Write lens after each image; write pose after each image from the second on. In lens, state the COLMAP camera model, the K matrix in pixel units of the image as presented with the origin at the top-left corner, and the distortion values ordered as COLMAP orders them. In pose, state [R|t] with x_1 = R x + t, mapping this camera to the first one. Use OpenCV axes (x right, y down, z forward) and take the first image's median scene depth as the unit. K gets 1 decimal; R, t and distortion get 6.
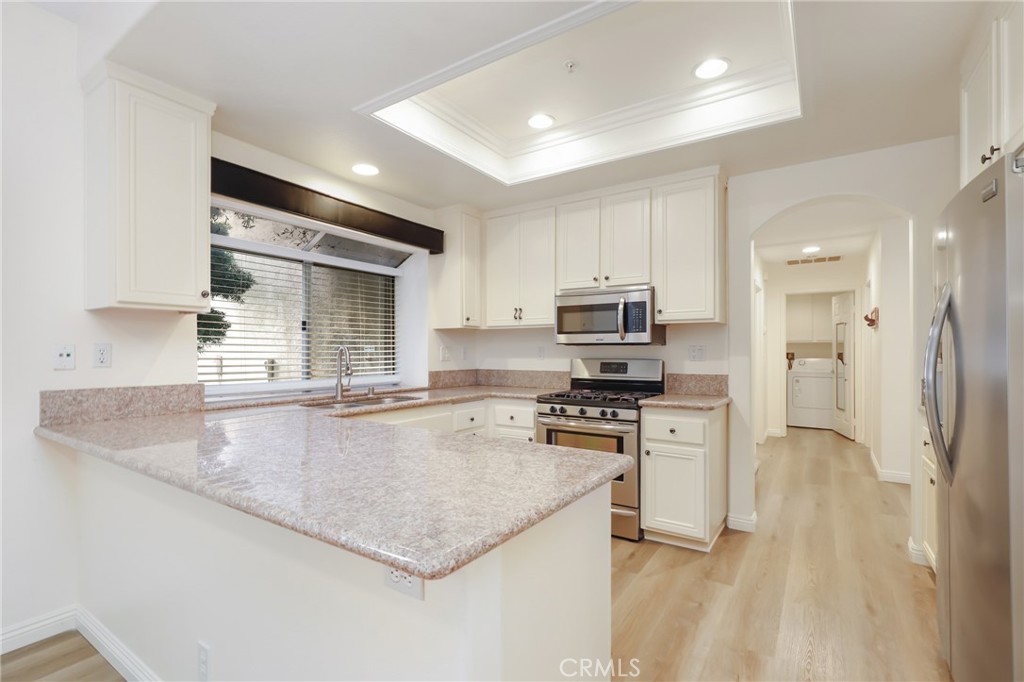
lens RADIAL K [[469.0, 0, 517.9], [0, 469.0, 344.8], [0, 0, 1]] dist [0.002567, 0.000426]
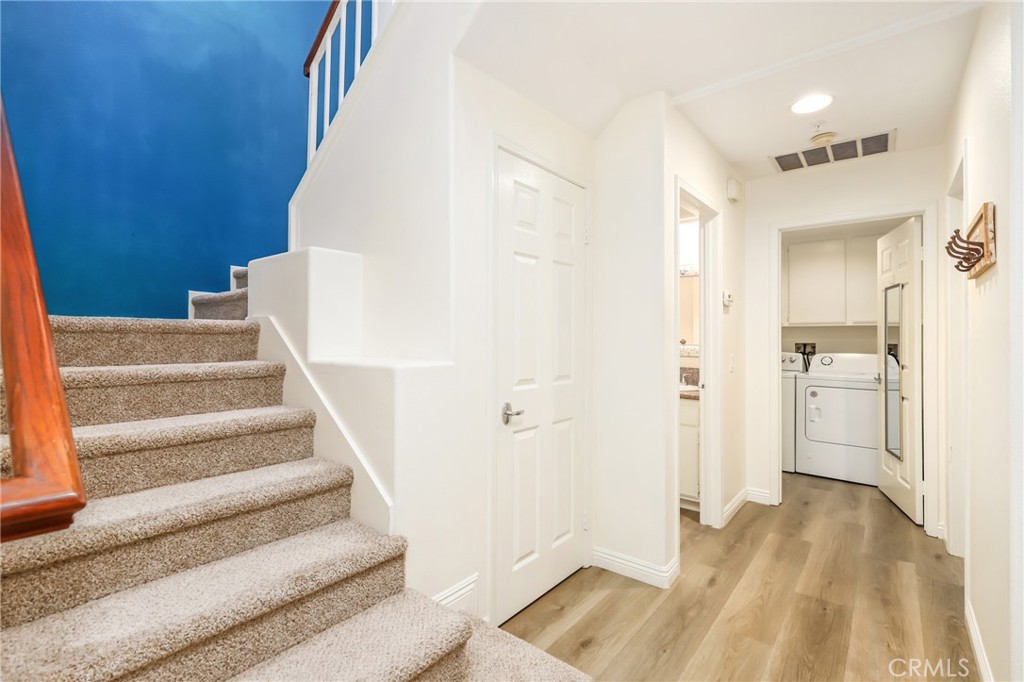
lens RADIAL K [[469.0, 0, 517.9], [0, 469.0, 344.8], [0, 0, 1]] dist [0.002567, 0.000426]
pose [[0.995306, -0.009879, -0.096277, 0.324412], [0.011763, 0.999750, 0.019023, 0.003584], [0.096065, -0.020066, 0.995173, 0.443728]]
